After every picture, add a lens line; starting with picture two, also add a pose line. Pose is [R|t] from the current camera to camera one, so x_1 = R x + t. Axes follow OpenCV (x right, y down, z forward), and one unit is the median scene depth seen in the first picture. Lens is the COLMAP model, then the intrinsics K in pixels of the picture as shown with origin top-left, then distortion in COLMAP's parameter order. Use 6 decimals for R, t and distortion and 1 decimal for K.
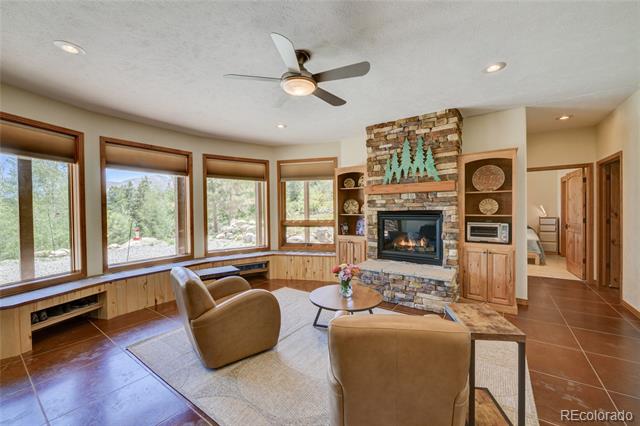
lens RADIAL K [[256.8, 0, 320.2], [0, 256.8, 211.1], [0, 0, 1]] dist [-0.005199, -0.001689]
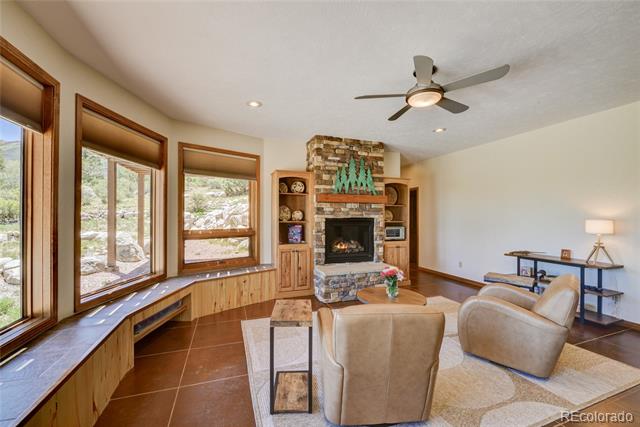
lens RADIAL K [[252.7, 0, 323.9], [0, 252.7, 214.5], [0, 0, 1]] dist [-0.022193, 0.000718]
pose [[0.577647, 0.017727, 0.816094, -0.660273], [-0.006000, 0.999829, -0.017470, 0.002698], [-0.816264, 0.005195, 0.577655, 0.435952]]
